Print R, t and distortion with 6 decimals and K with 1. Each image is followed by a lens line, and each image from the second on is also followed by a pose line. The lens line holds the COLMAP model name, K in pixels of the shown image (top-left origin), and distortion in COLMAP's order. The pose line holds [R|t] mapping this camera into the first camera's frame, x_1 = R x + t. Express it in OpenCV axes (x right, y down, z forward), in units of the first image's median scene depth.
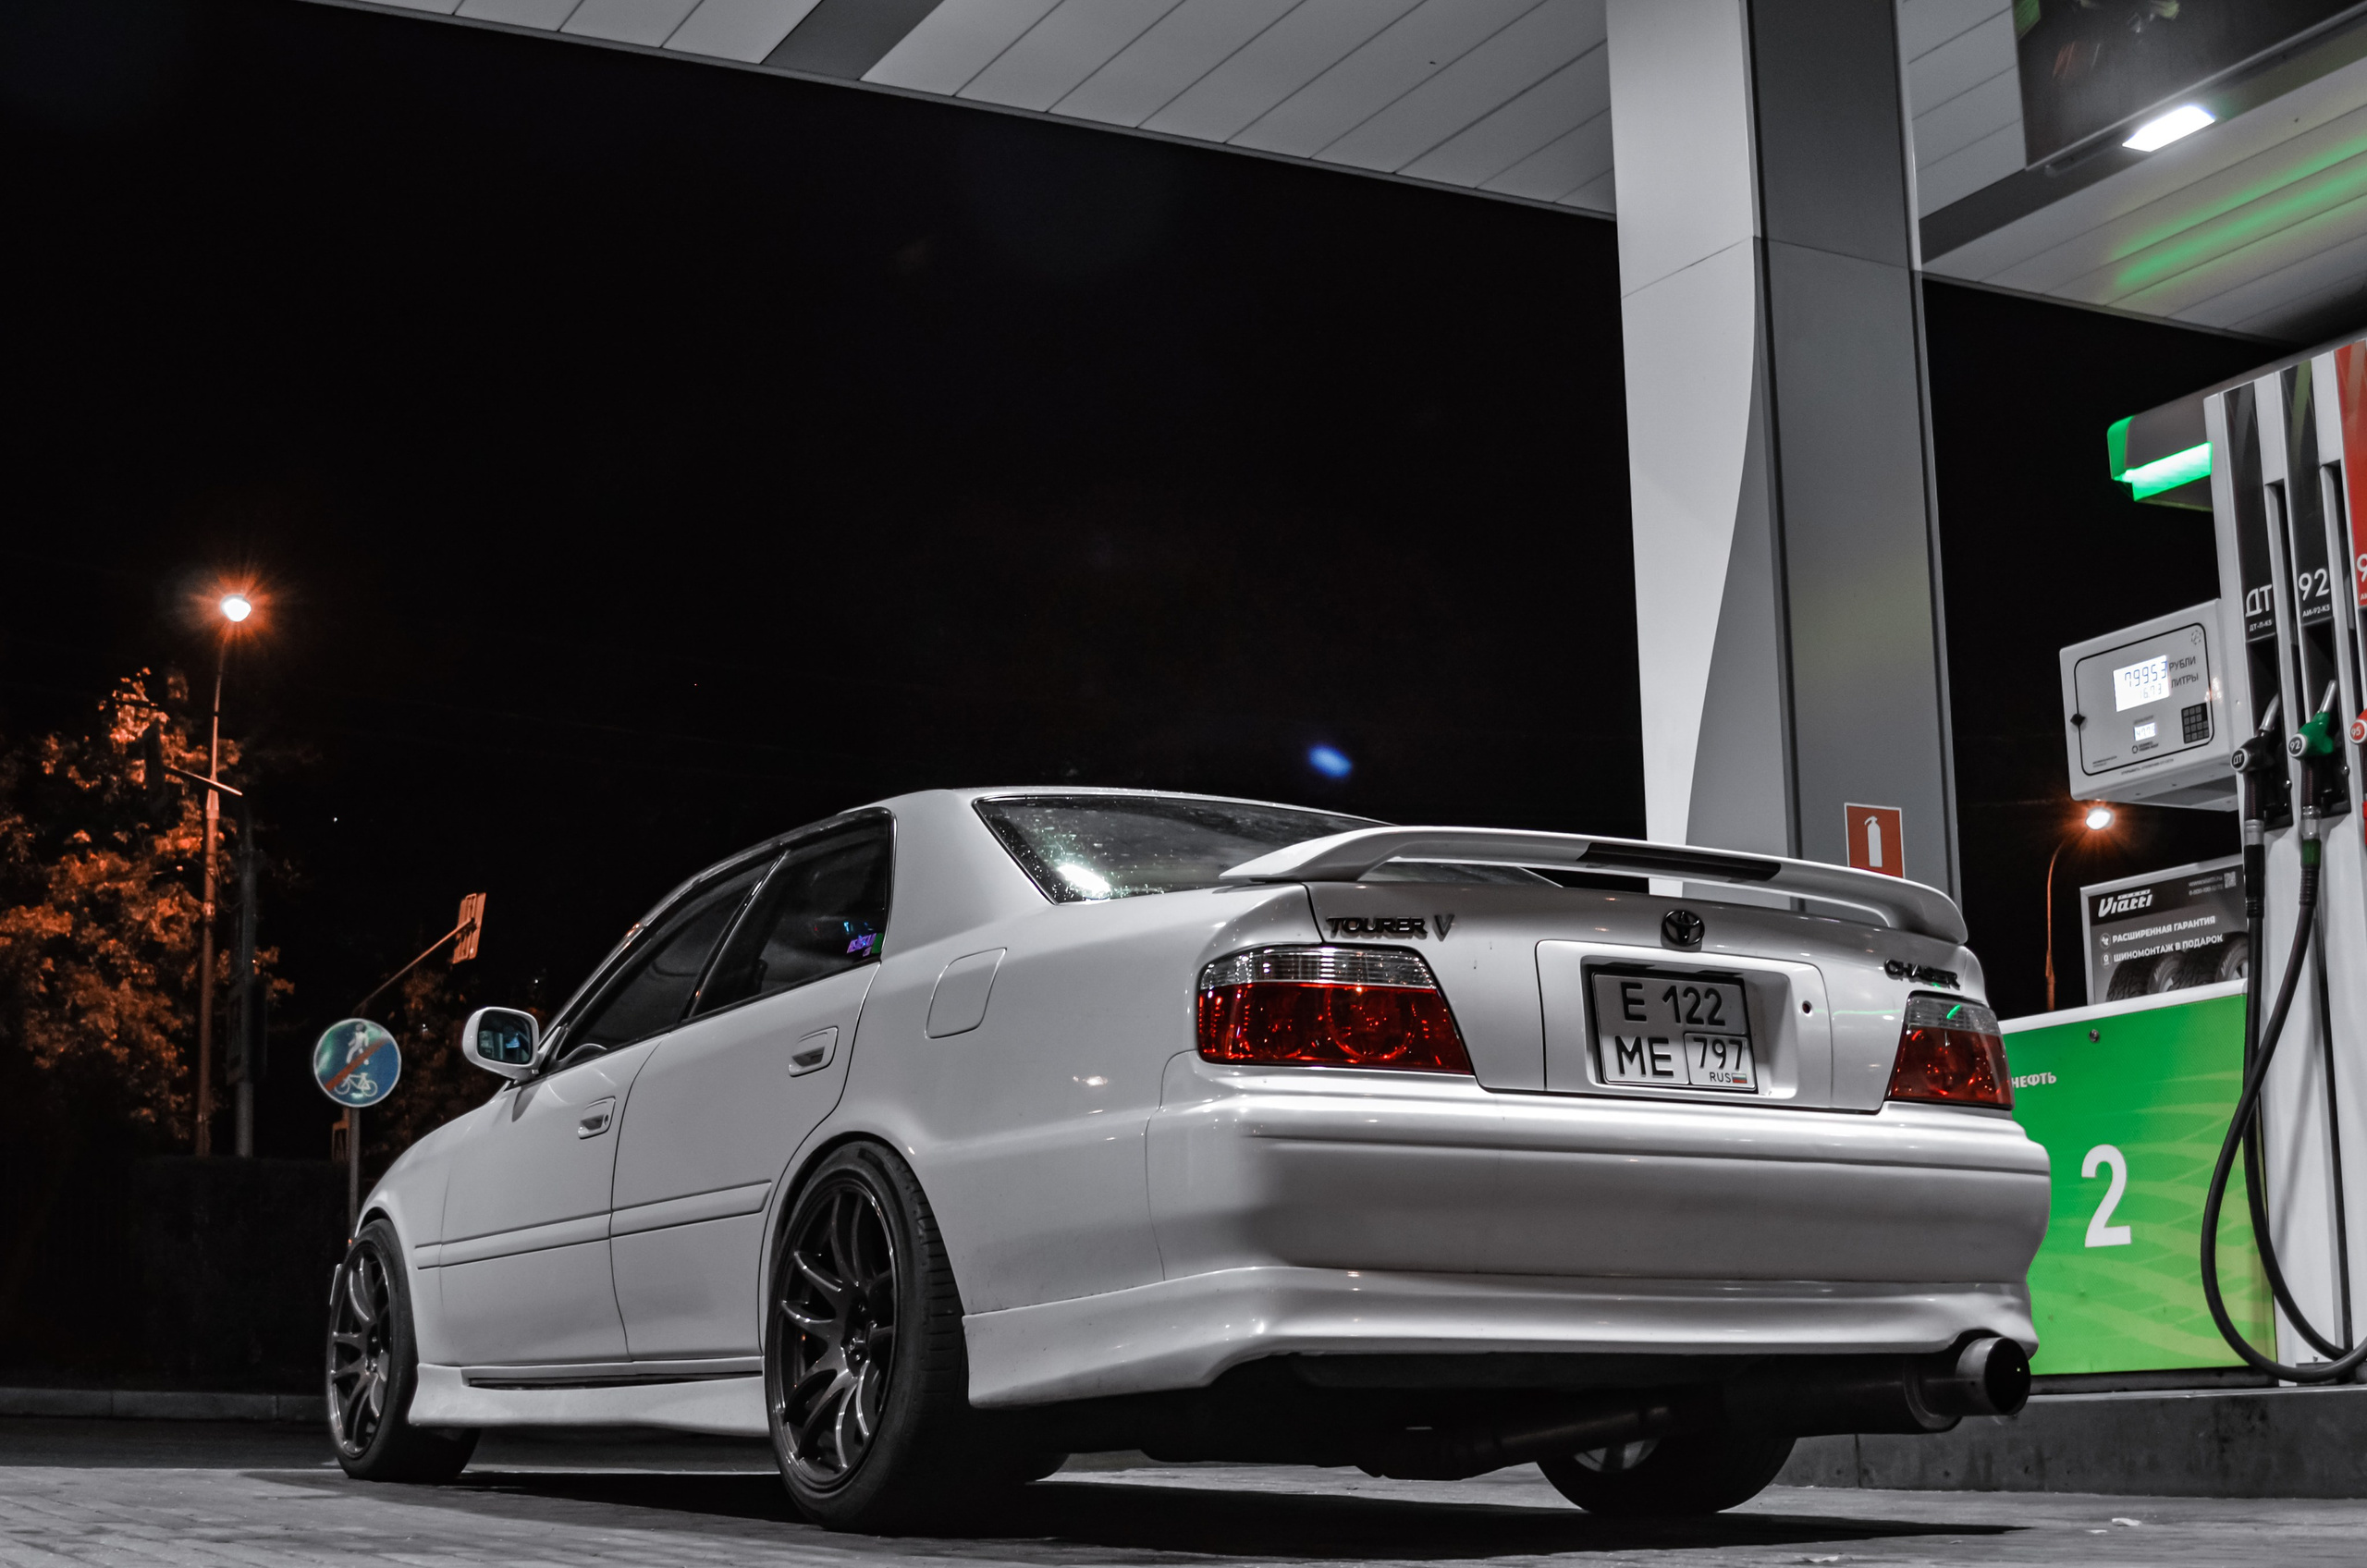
lens RADIAL K [[3324.1, 0, 1241.9], [0, 3324.1, 785.3], [0, 0, 1]] dist [-0.190463, 0.073760]
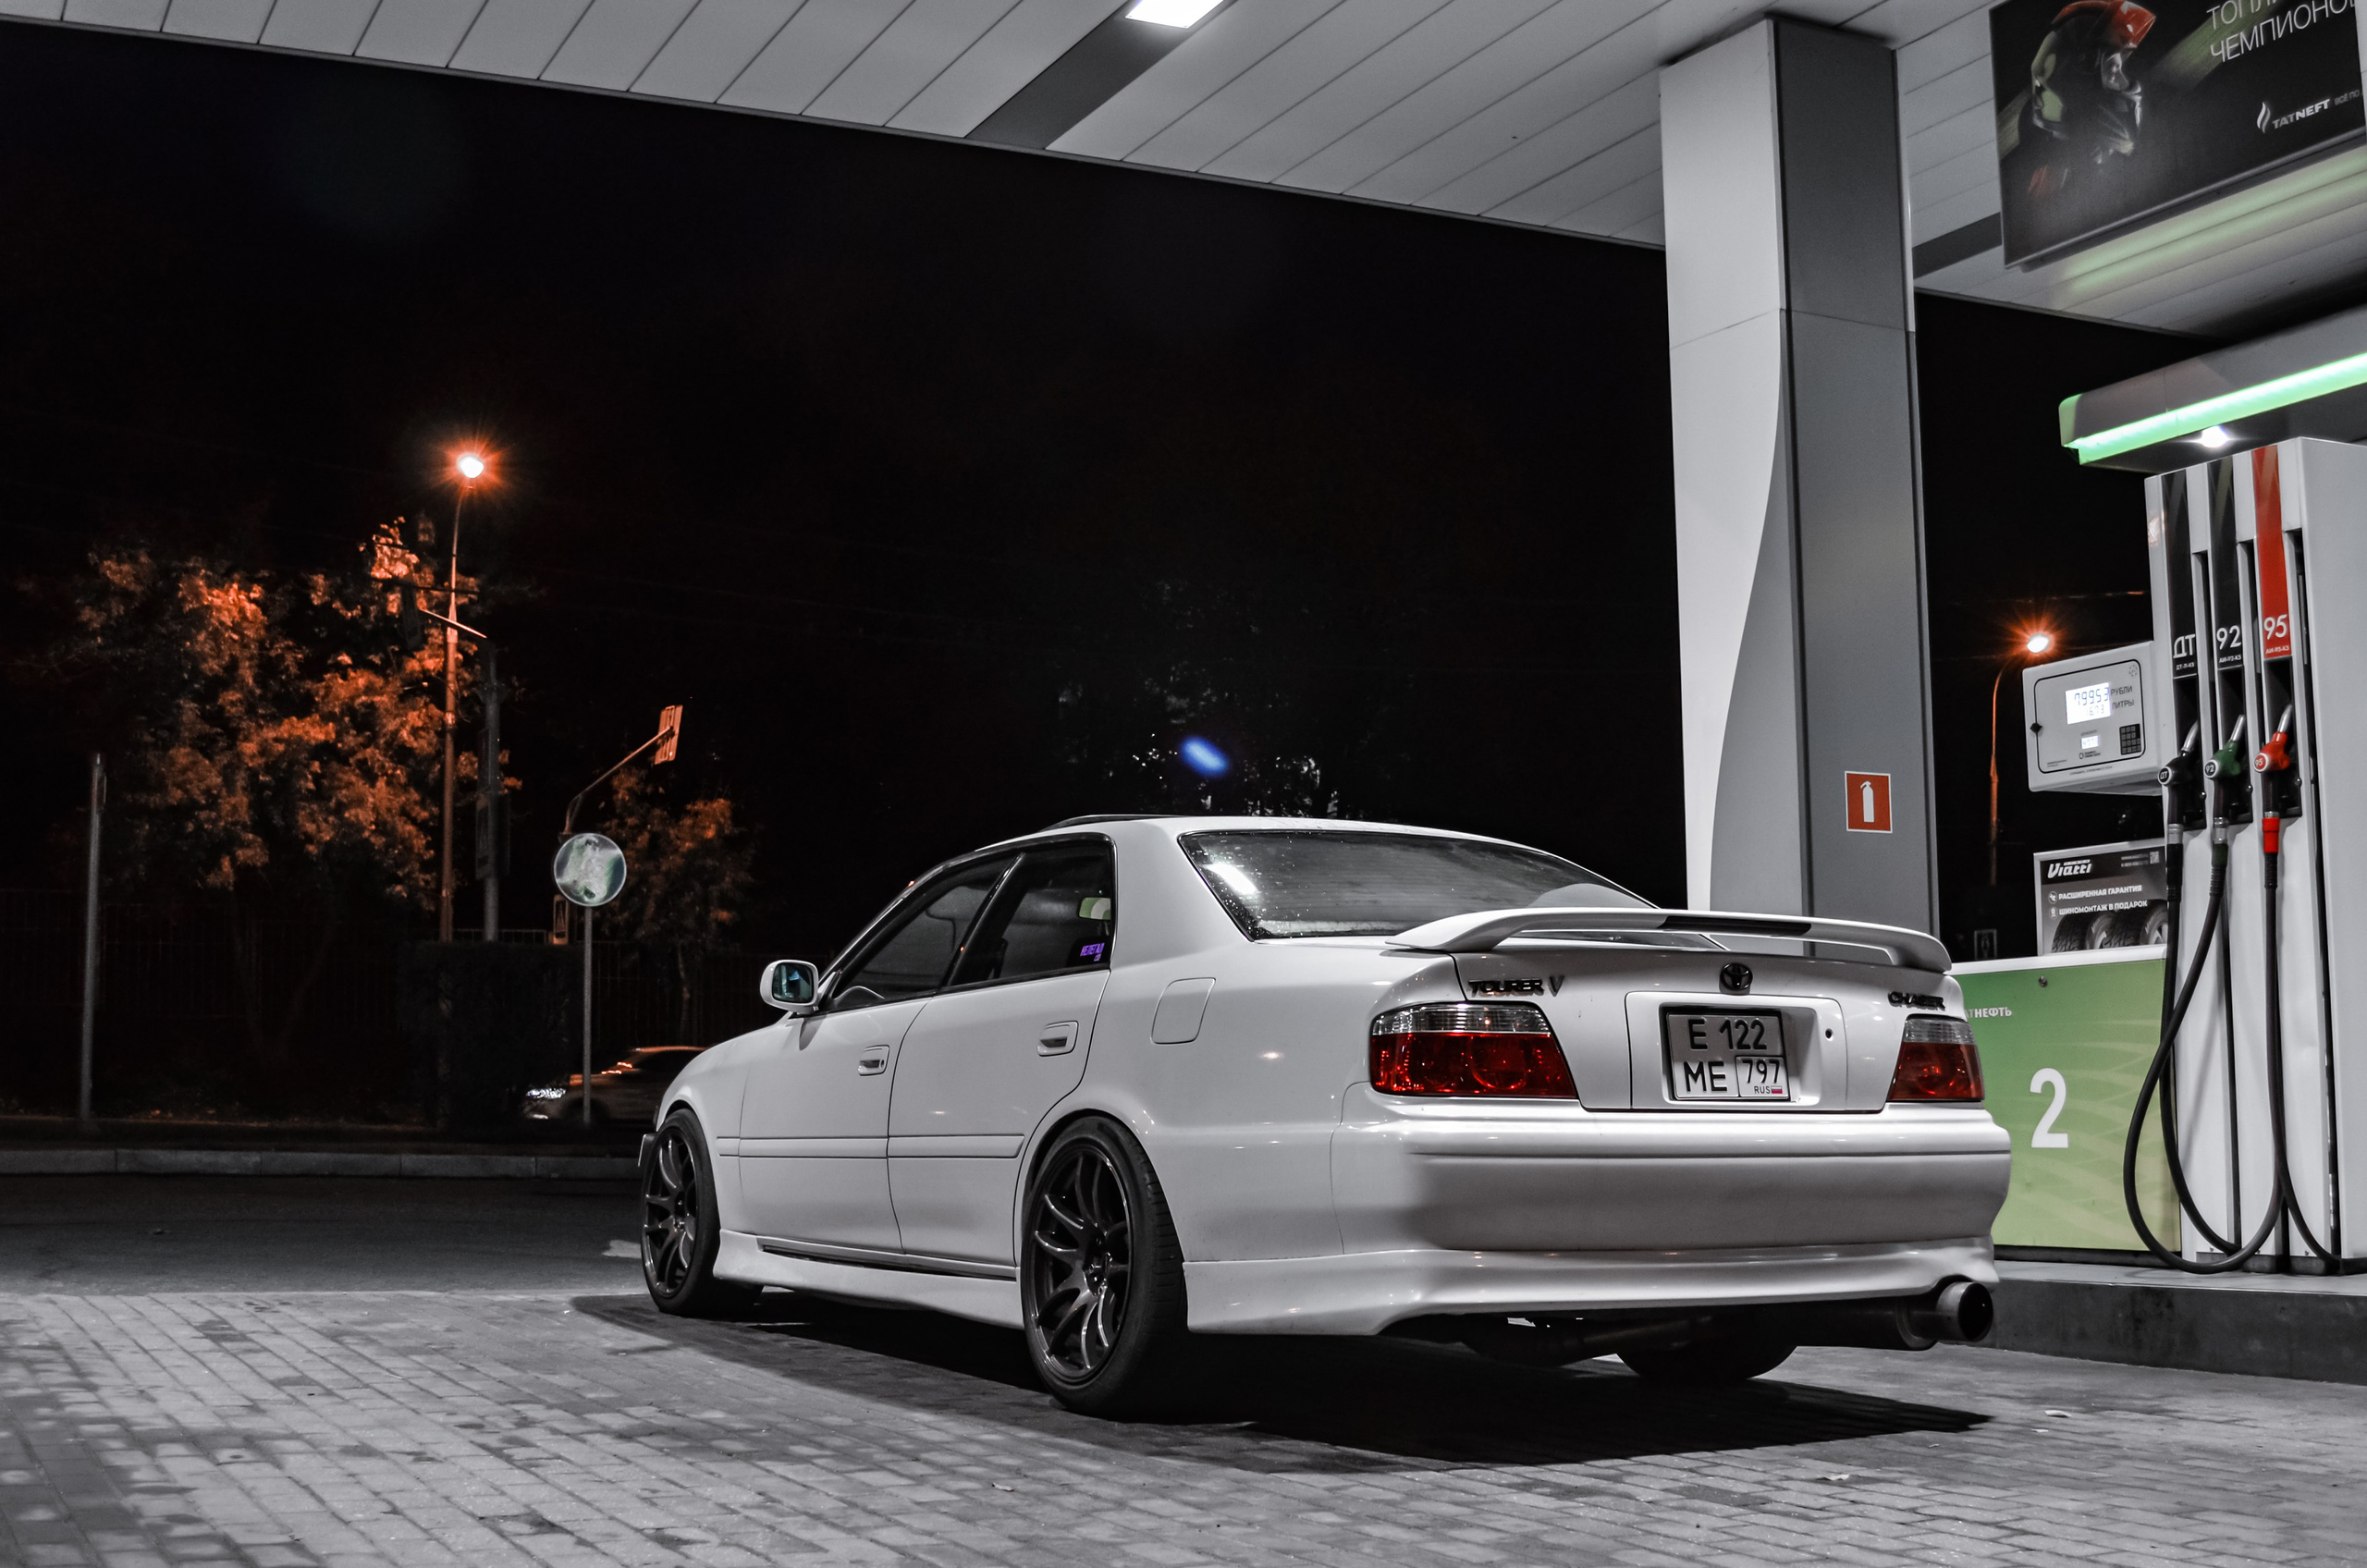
lens RADIAL K [[2823.1, 0, 1234.0], [0, 2823.1, 786.7], [0, 0, 1]] dist [-0.167120, 0.042250]
pose [[0.999682, 0.007379, -0.024117, -0.035693], [-0.005593, 0.997293, 0.073315, -0.102735], [0.024593, -0.073157, 0.997017, -0.095726]]
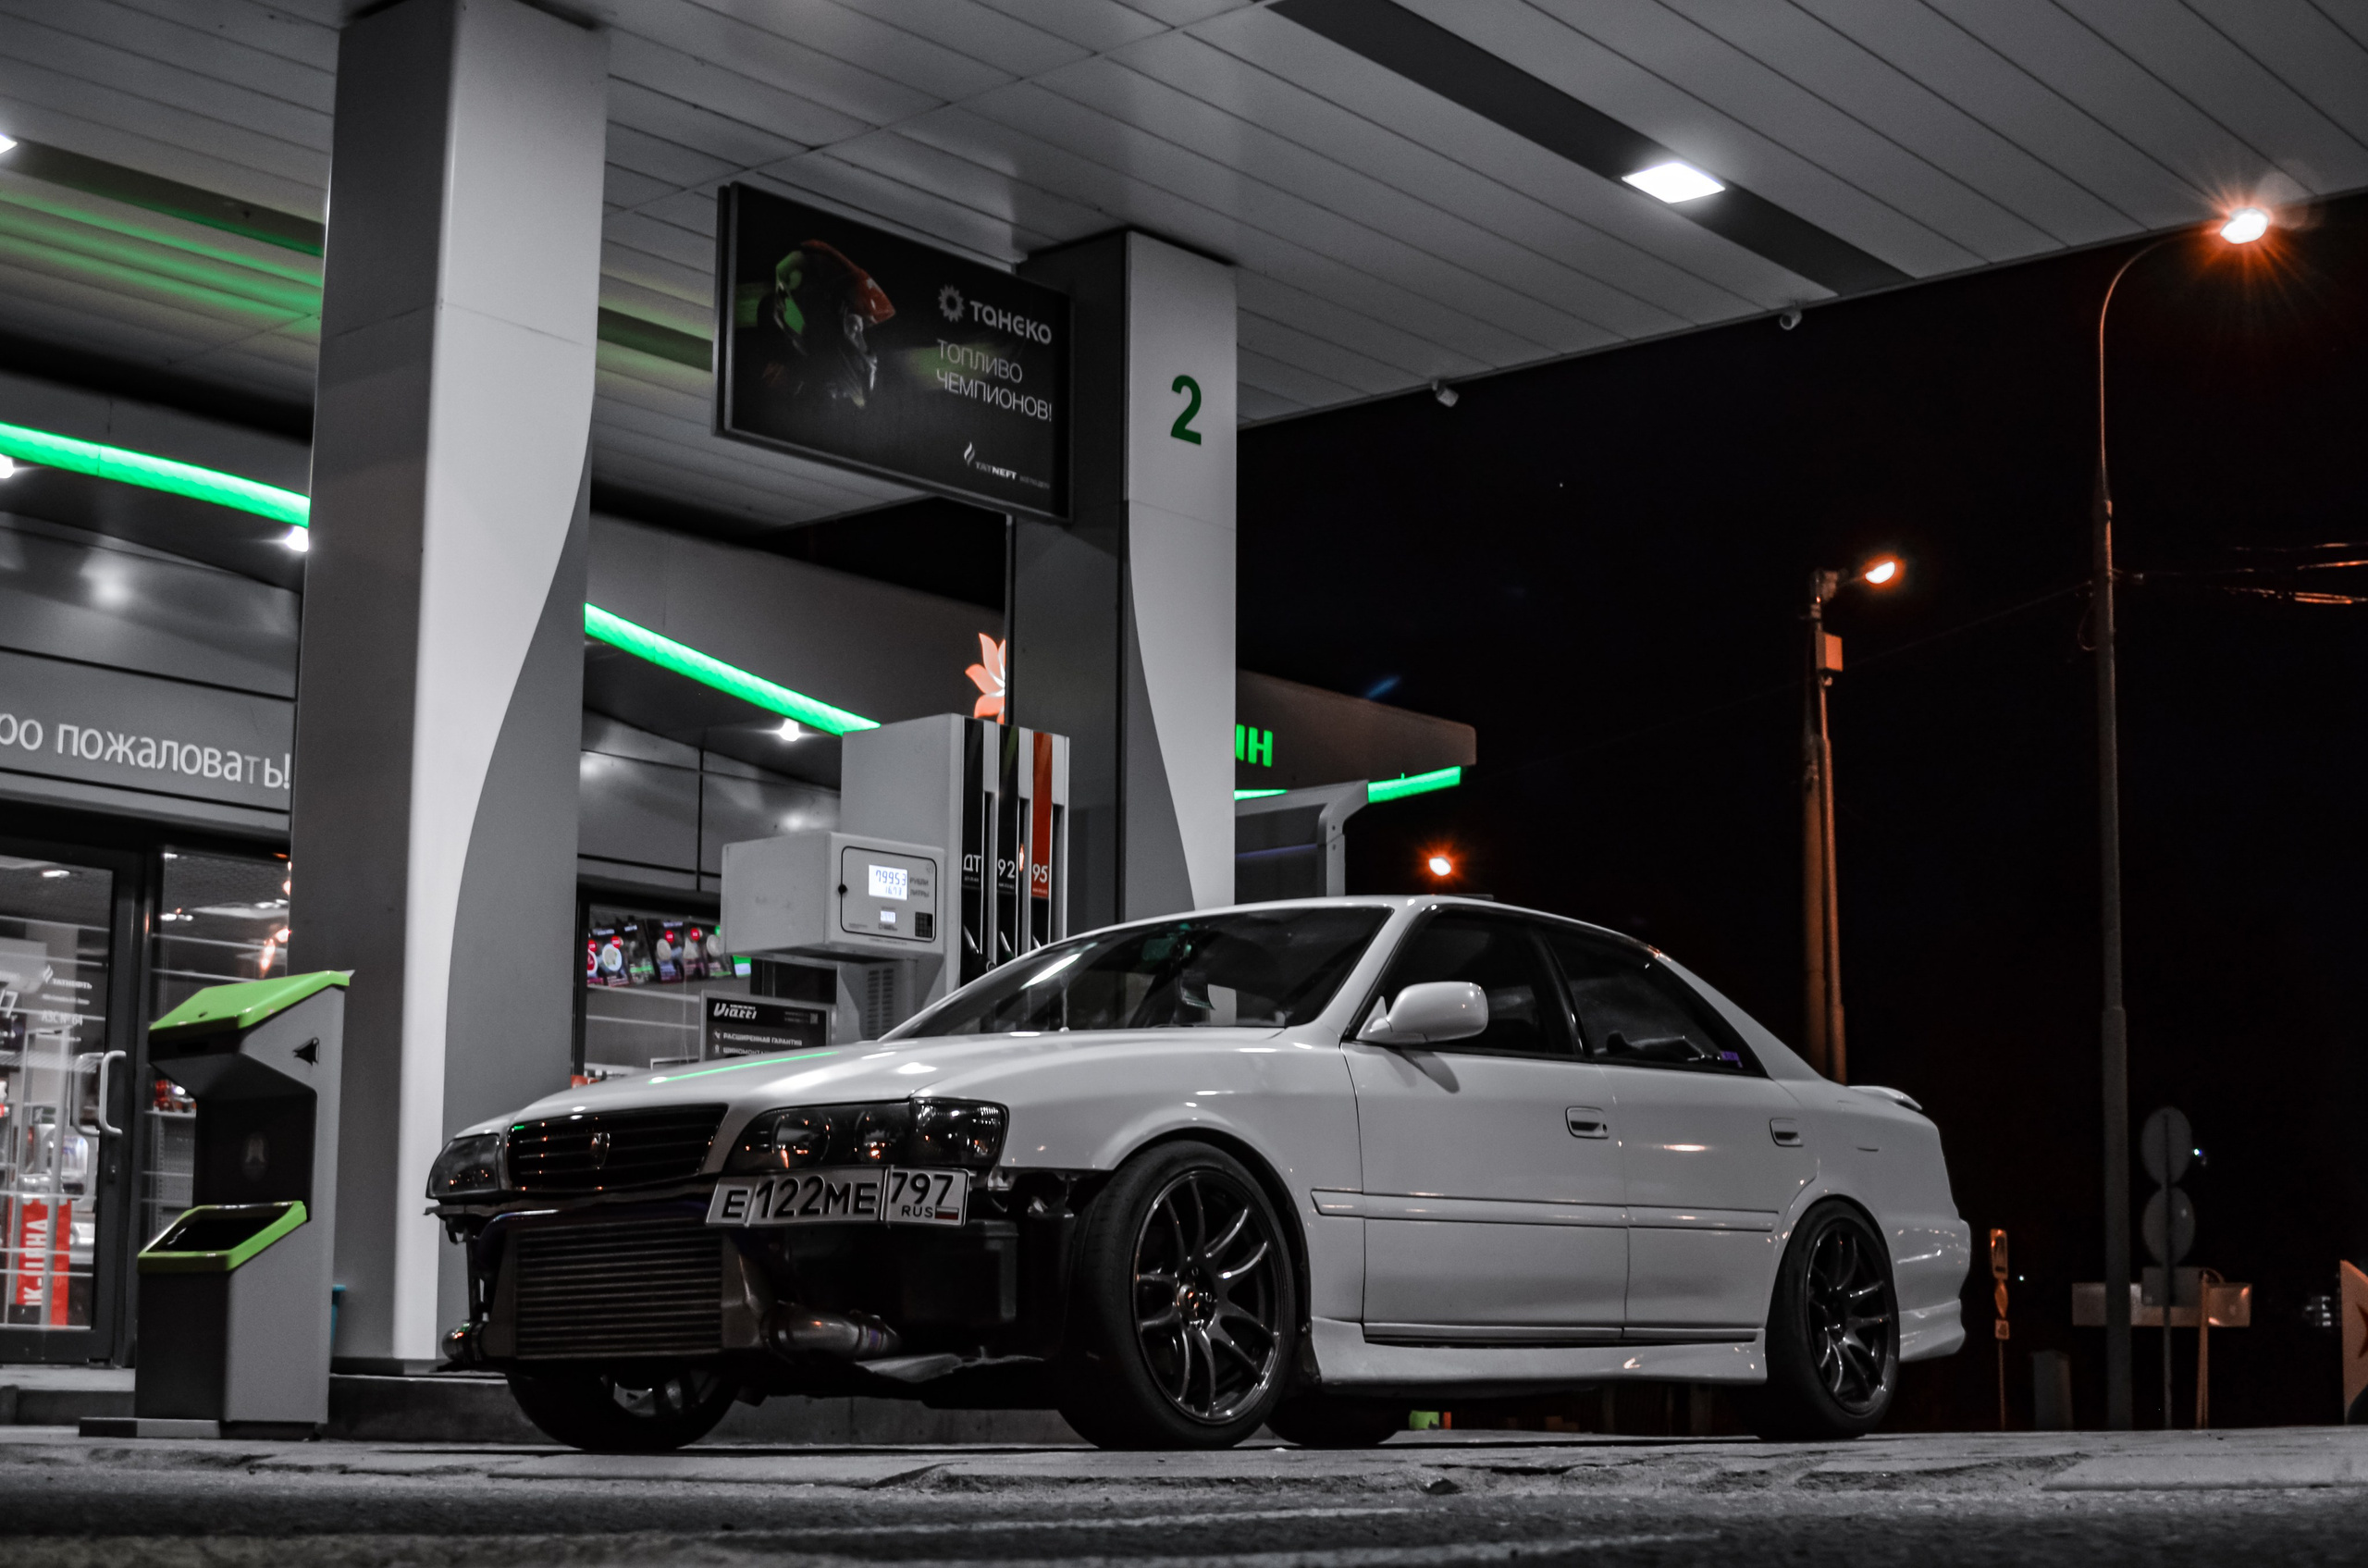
lens RADIAL K [[3325.8, 0, 1242.4], [0, 3325.8, 785.3], [0, 0, 1]] dist [-0.190463, 0.073760]
pose [[-0.375262, 0.179792, 0.909315, -1.502977], [-0.161878, 0.953220, -0.255278, 0.370596], [-0.912674, -0.242994, -0.328603, 1.830938]]
